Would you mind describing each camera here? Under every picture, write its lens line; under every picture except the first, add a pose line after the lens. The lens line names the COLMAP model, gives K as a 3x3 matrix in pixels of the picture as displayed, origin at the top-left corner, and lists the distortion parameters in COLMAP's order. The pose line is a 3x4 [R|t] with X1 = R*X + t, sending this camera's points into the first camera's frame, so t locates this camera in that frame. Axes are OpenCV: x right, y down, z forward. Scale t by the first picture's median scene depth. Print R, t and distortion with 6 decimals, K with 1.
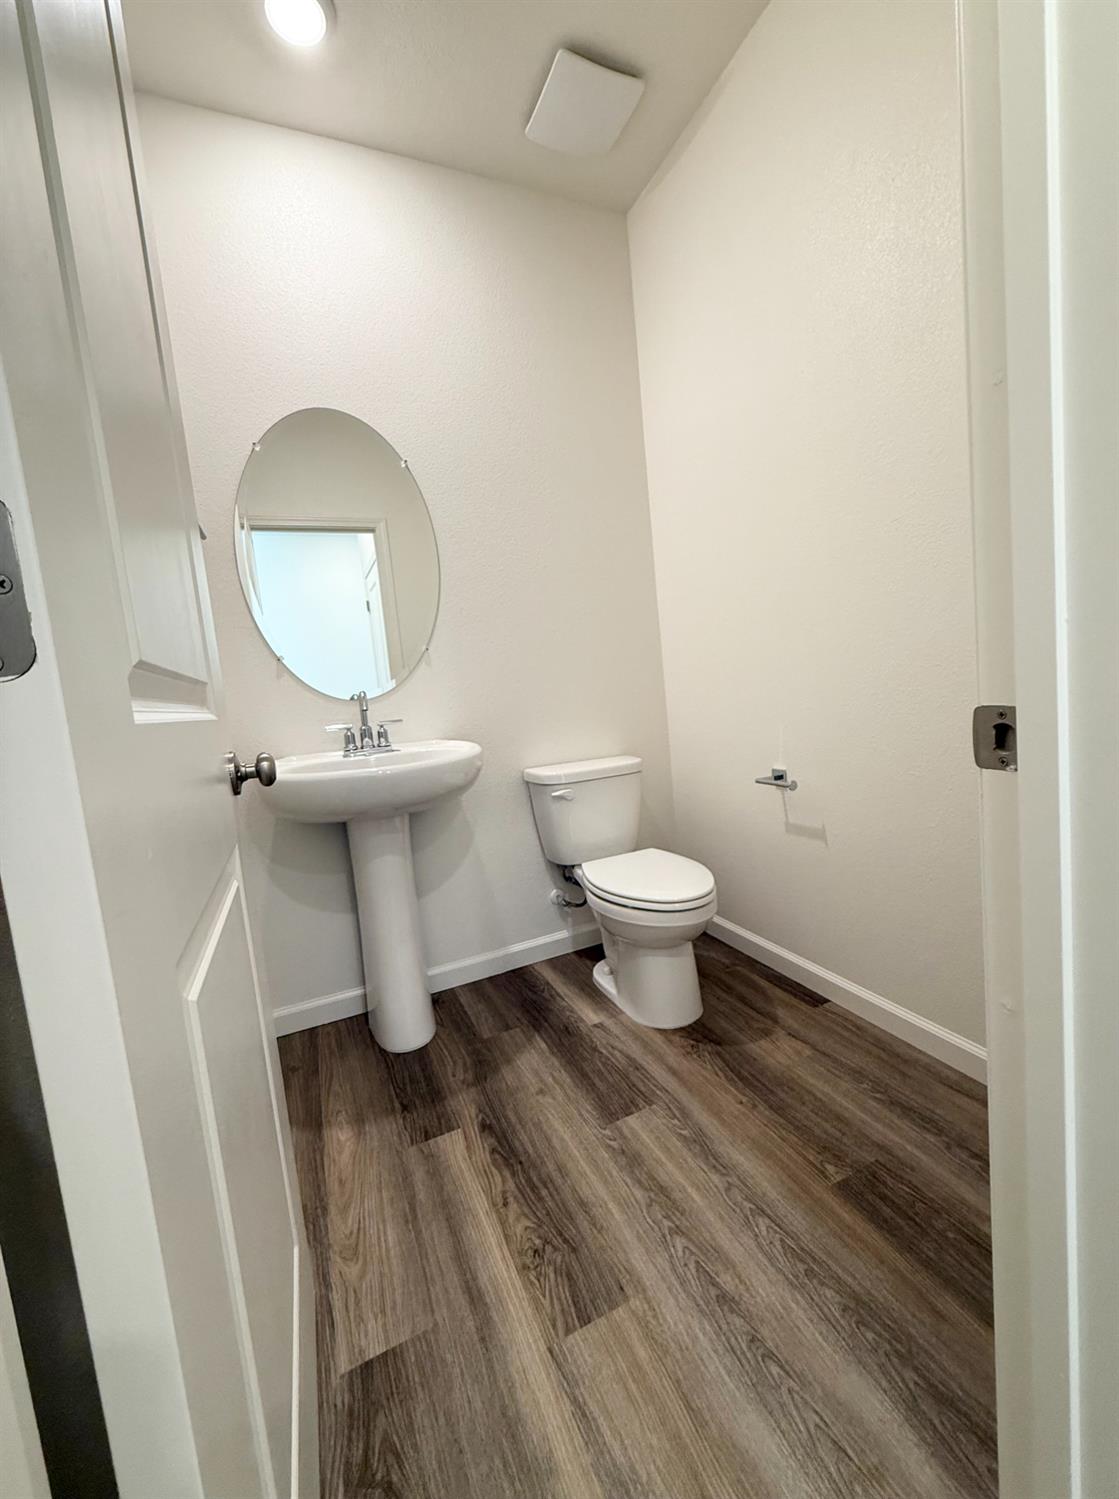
lens RADIAL K [[600.1, 0, 566.2], [0, 600.1, 749.5], [0, 0, 1]] dist [0.001509, 0.000167]
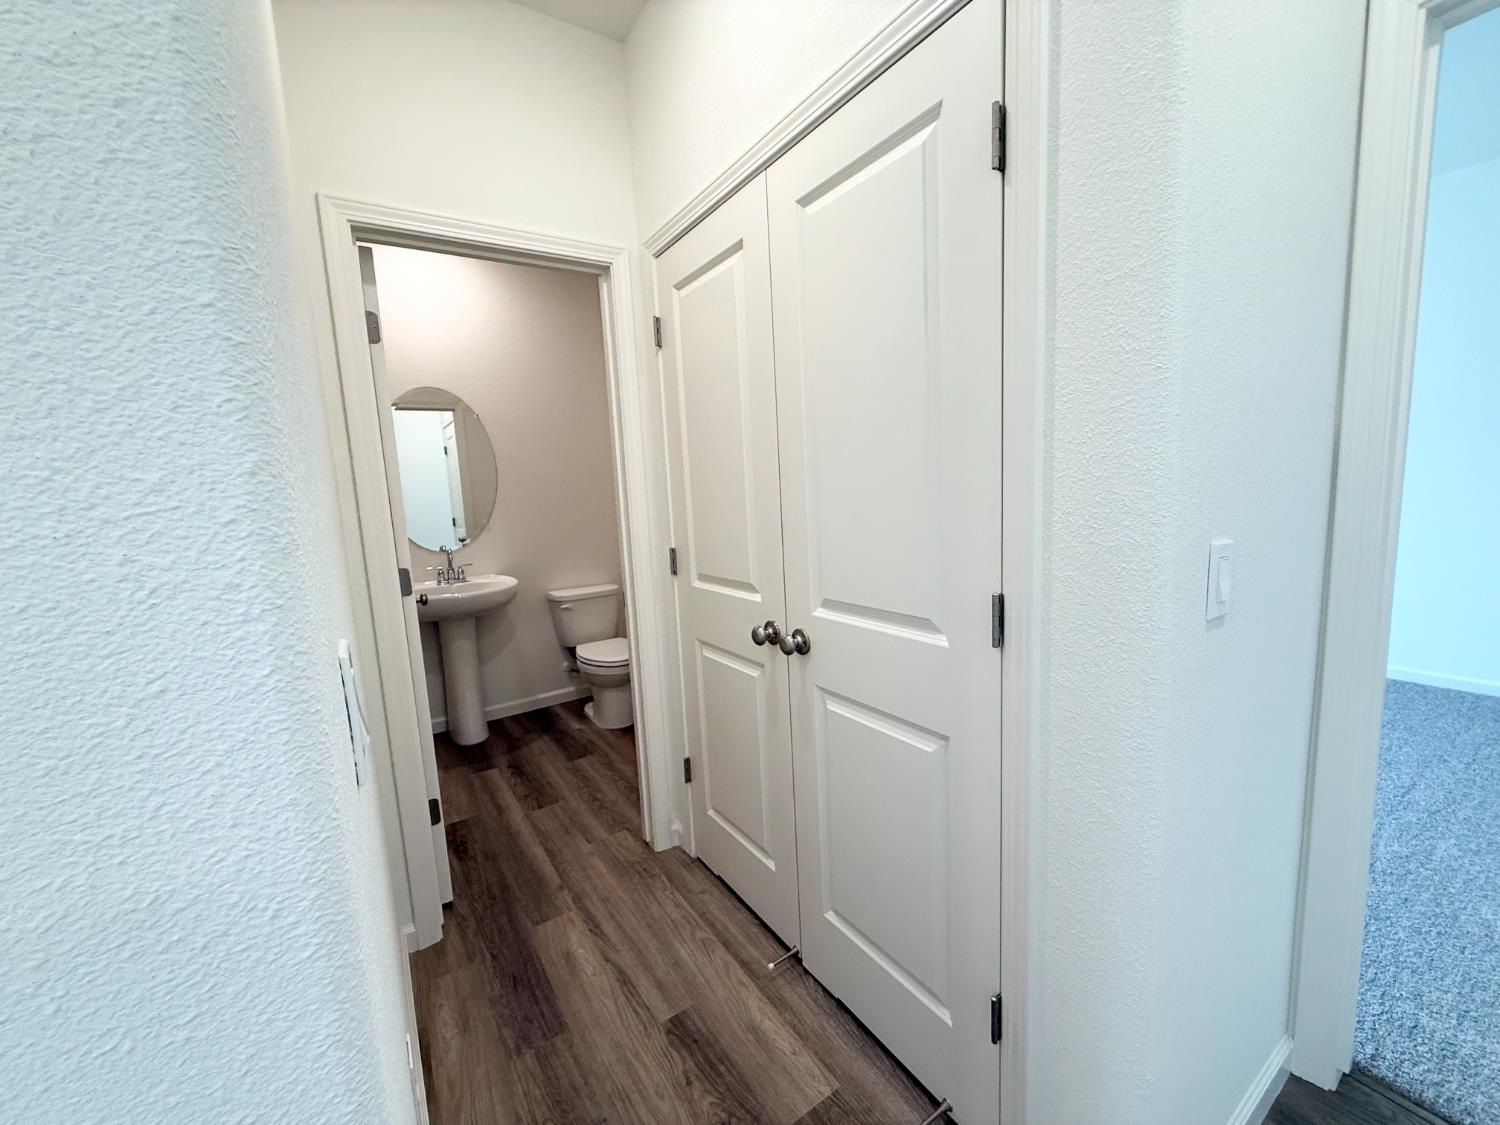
lens RADIAL K [[600.5, 0, 741.6], [0, 600.5, 562.0], [0, 0, 1]] dist [0.001509, 0.000167]
pose [[0.988009, 0.020730, 0.153000, 0.254188], [-0.022548, 0.999694, 0.010155, -0.097280], [-0.152742, -0.013483, 0.988174, -0.924295]]
